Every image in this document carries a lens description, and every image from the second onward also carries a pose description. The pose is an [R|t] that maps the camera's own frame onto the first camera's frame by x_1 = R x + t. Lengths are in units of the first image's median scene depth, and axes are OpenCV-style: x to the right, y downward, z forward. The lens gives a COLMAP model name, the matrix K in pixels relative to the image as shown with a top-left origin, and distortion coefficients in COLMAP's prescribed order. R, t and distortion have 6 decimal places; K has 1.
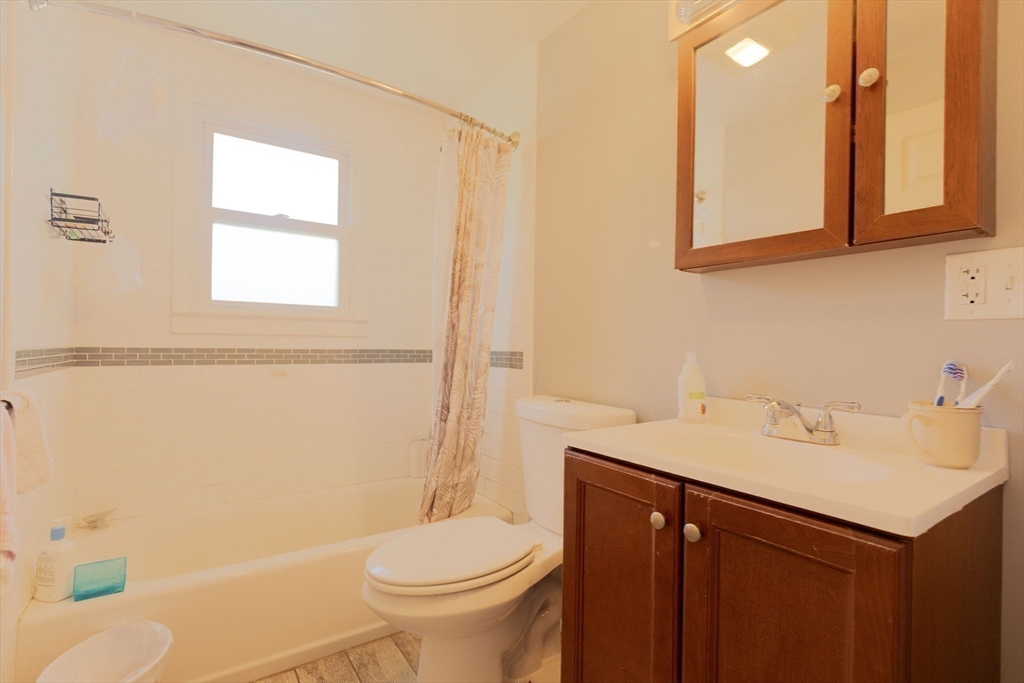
lens RADIAL K [[479.5, 0, 512.0], [0, 479.5, 341.5], [0, 0, 1]] dist [-0.001890, -0.000250]
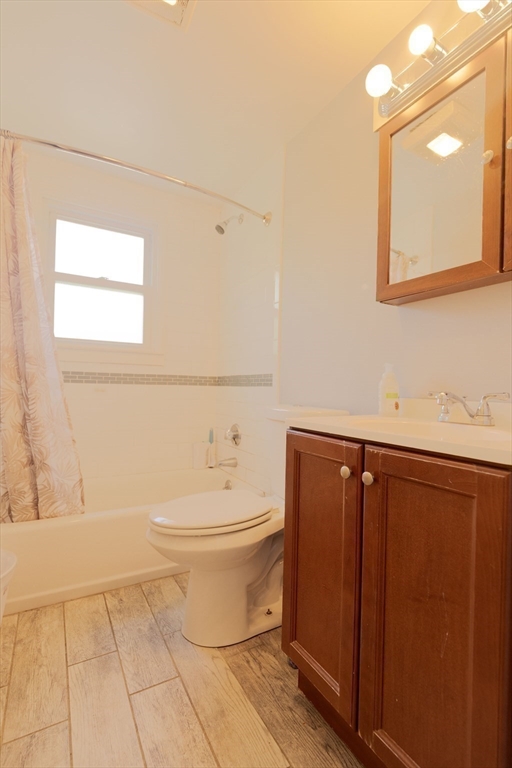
lens RADIAL K [[359.6, 0, 256.0], [0, 359.6, 384.0], [0, 0, 1]] dist [-0.001890, -0.000250]
pose [[0.997046, 0.006826, -0.076504, 0.104881], [-0.007096, 0.999970, -0.003262, 0.105805], [0.076479, 0.003795, 0.997064, -0.029682]]
